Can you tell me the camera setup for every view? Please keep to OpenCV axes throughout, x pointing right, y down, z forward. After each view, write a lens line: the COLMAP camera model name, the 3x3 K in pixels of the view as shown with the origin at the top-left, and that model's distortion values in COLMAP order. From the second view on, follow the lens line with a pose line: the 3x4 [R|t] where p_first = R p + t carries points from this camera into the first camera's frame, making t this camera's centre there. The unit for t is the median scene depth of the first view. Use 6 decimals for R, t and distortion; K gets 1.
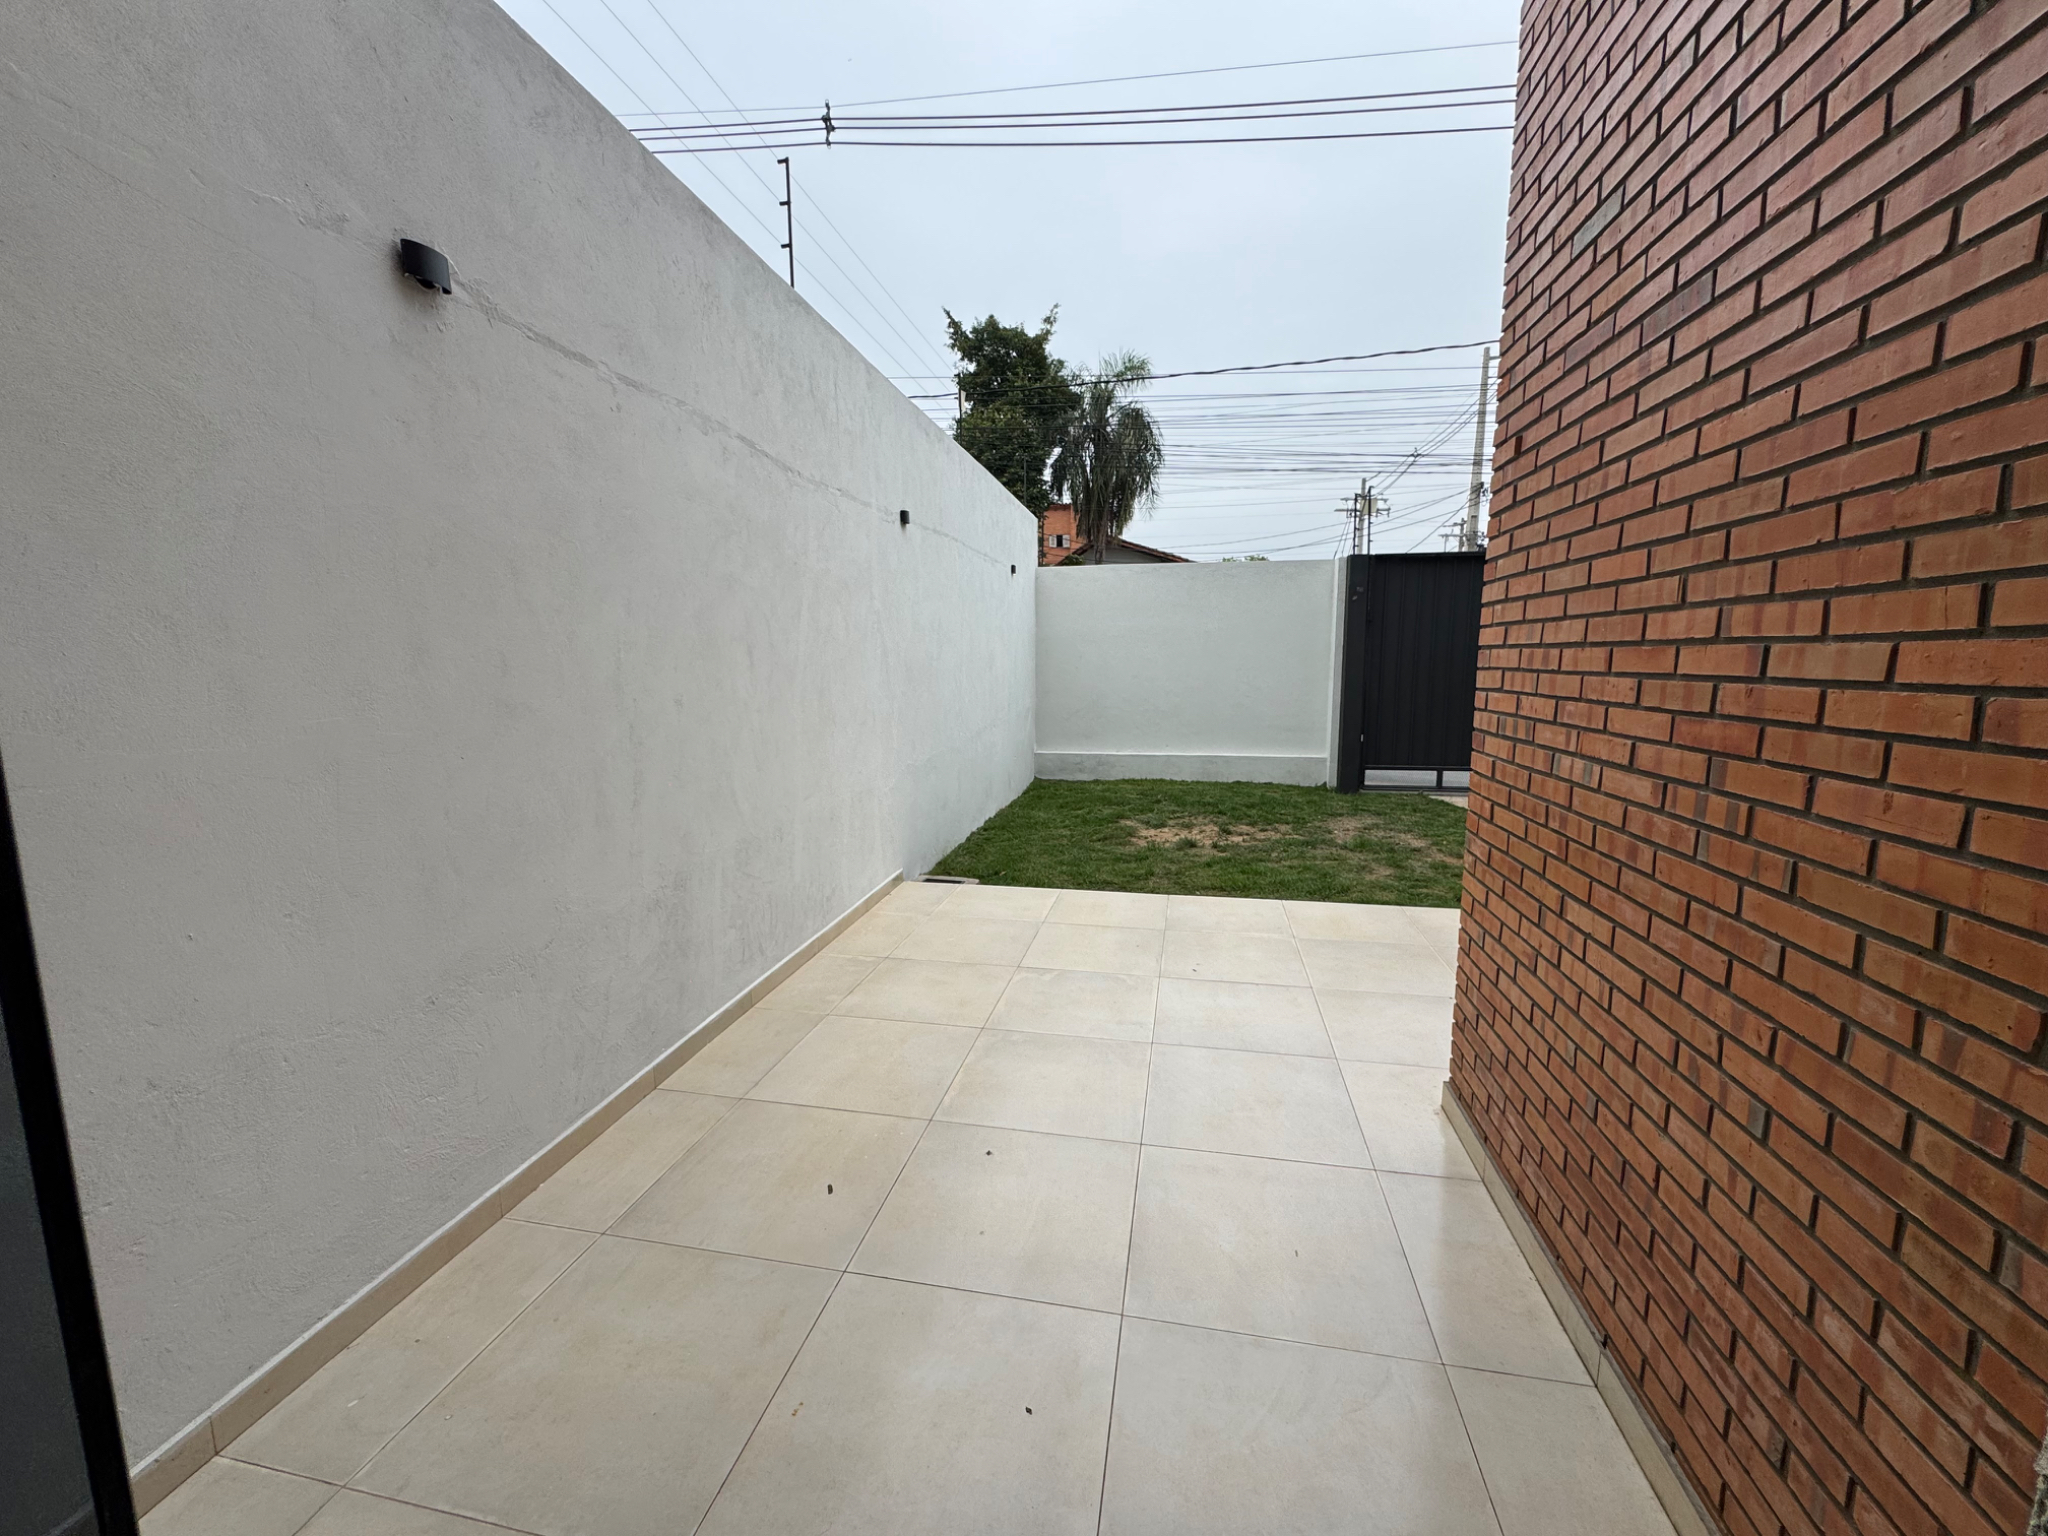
lens RADIAL K [[821.7, 0, 1017.2], [0, 821.7, 767.5], [0, 0, 1]] dist [-0.008957, 0.000175]
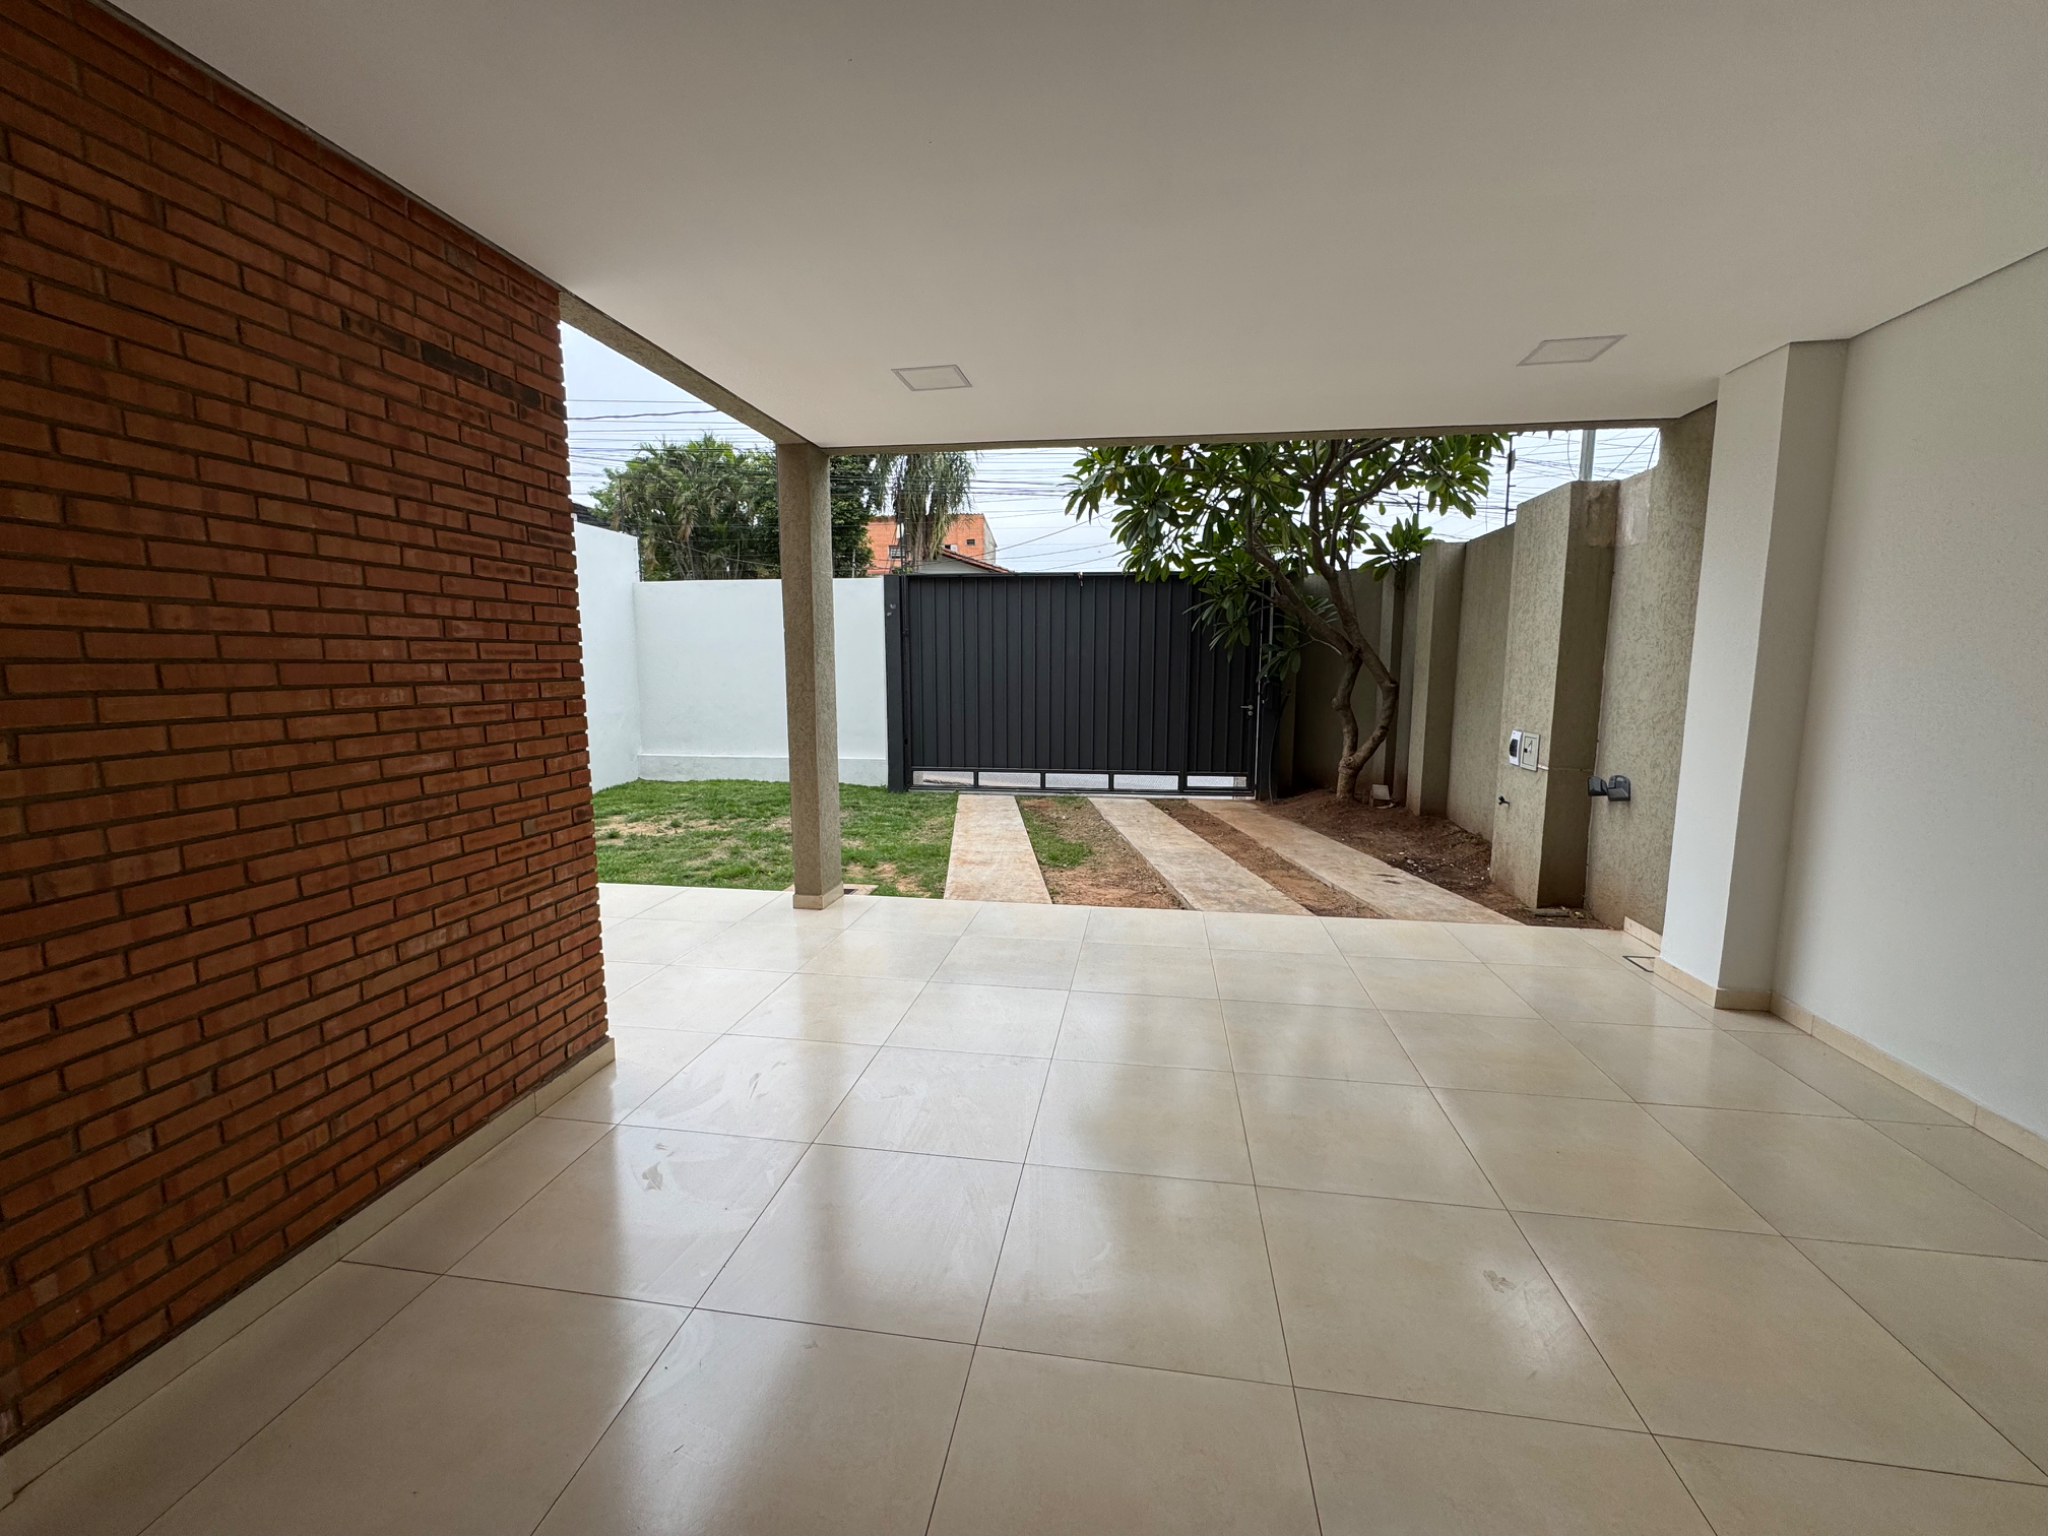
lens RADIAL K [[821.7, 0, 1017.2], [0, 821.7, 767.5], [0, 0, 1]] dist [-0.008957, 0.000175]
pose [[0.999392, 0.000378, 0.034859, 0.518051], [-0.000024, 0.999949, -0.010144, 0.009564], [-0.034861, 0.010137, 0.999341, -0.099123]]
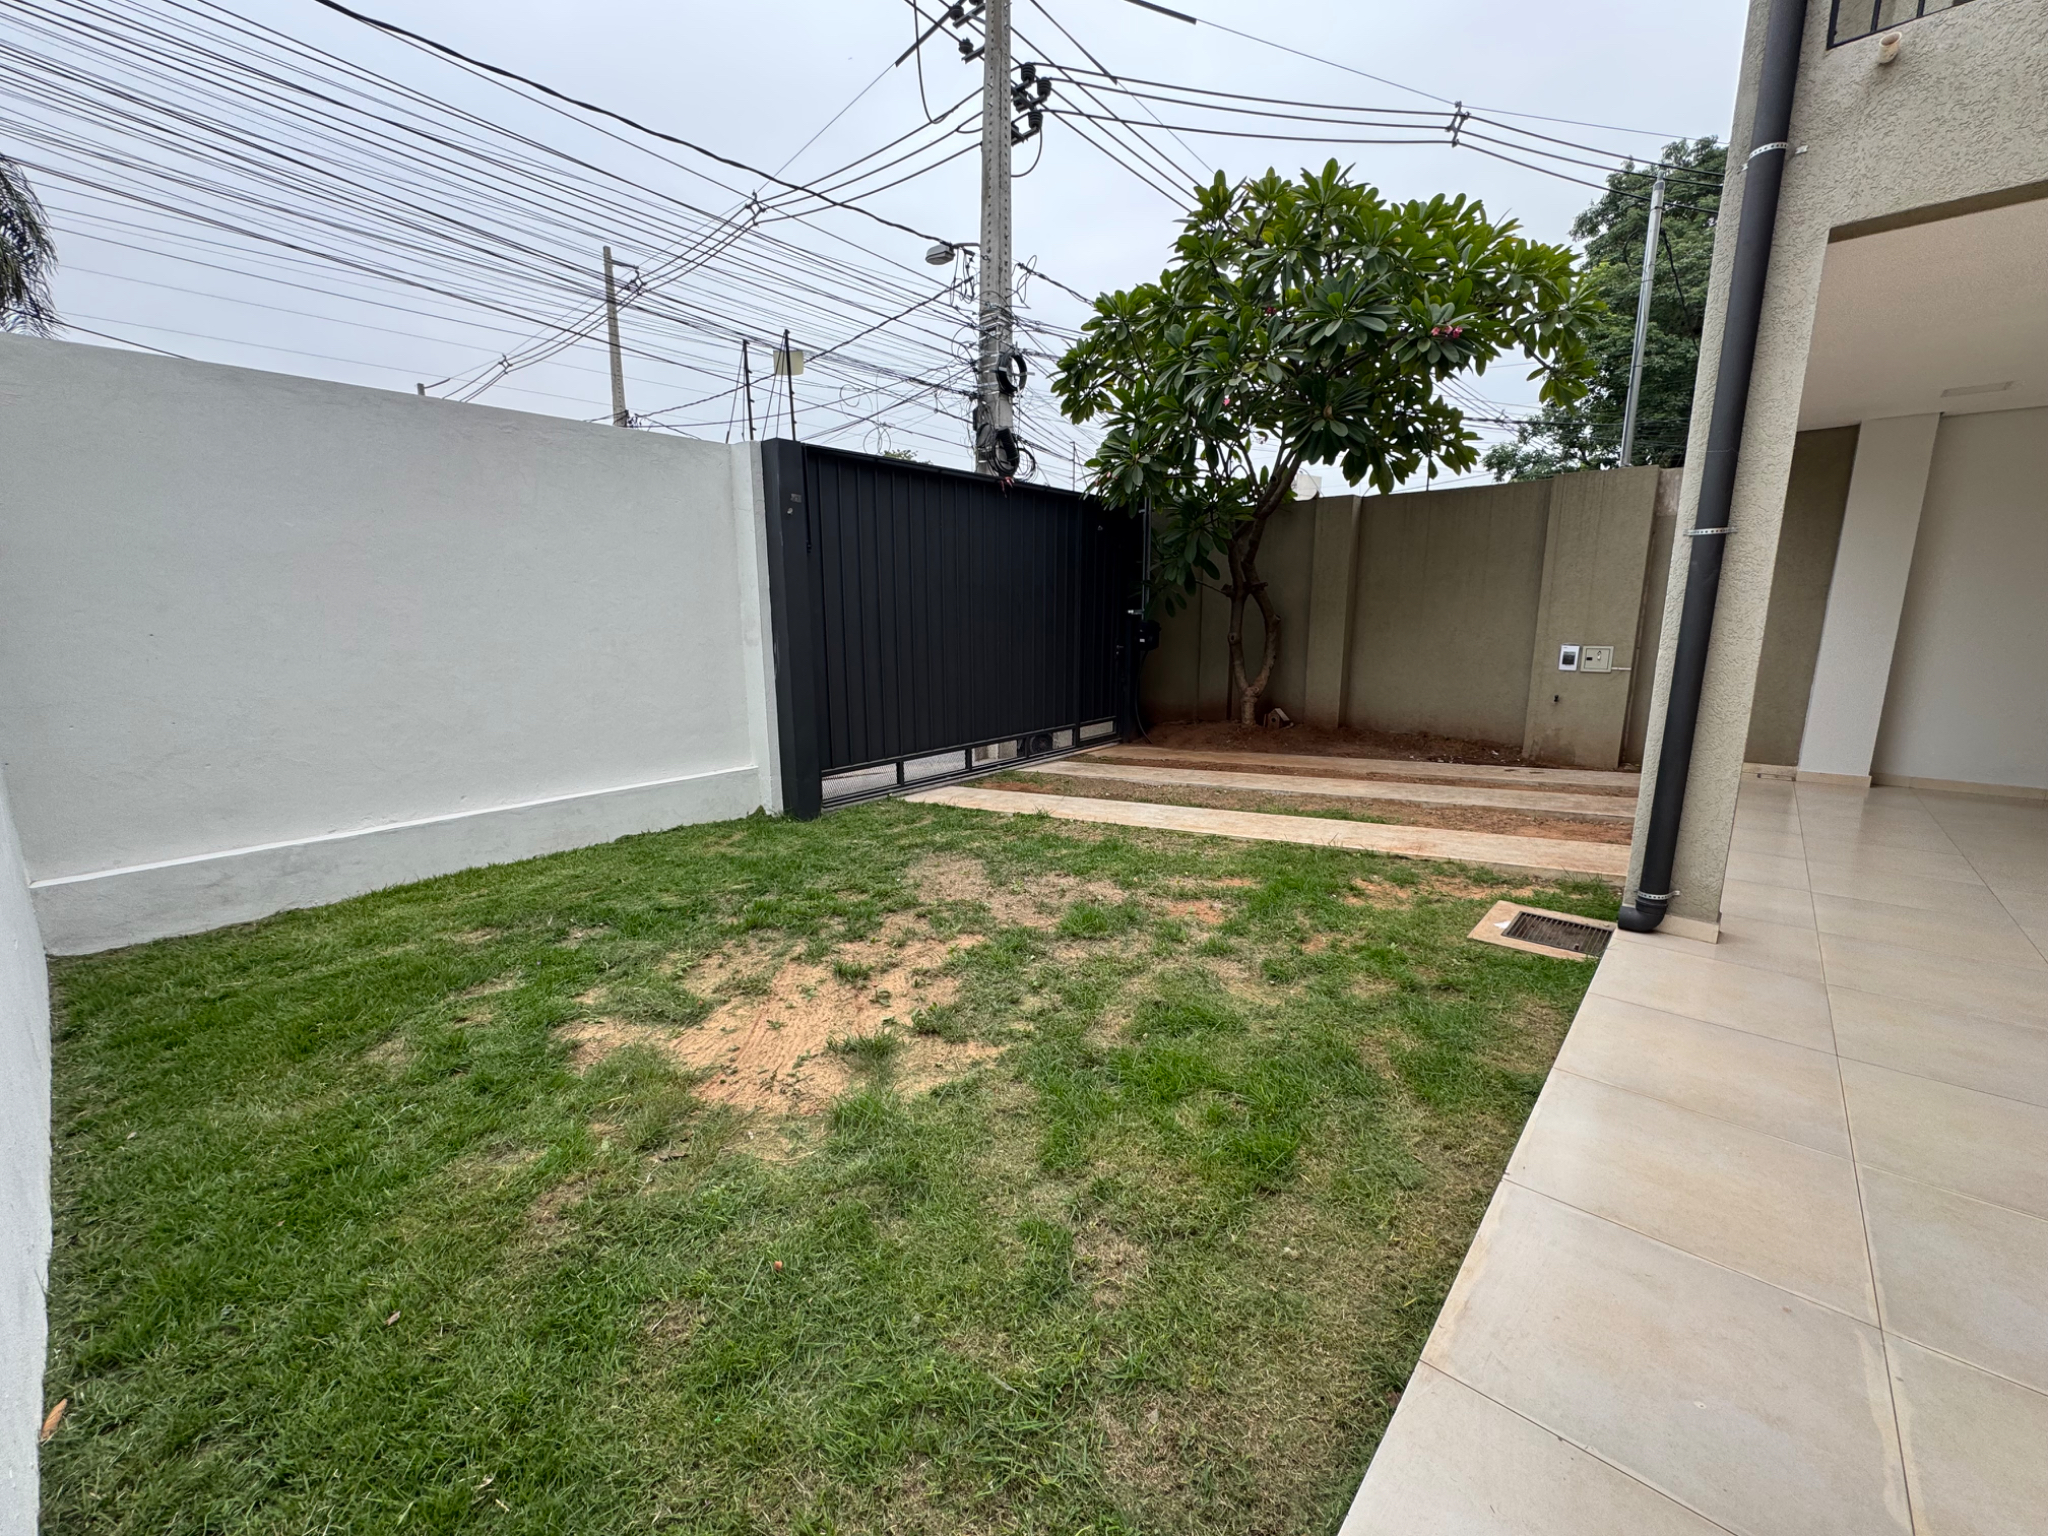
lens RADIAL K [[821.7, 0, 1017.2], [0, 821.7, 767.5], [0, 0, 1]] dist [-0.008957, 0.000175]
pose [[0.495887, -0.162892, 0.852973, -0.061031], [0.121565, 0.985599, 0.117546, -0.063255], [-0.859836, 0.045402, 0.508547, 0.513167]]
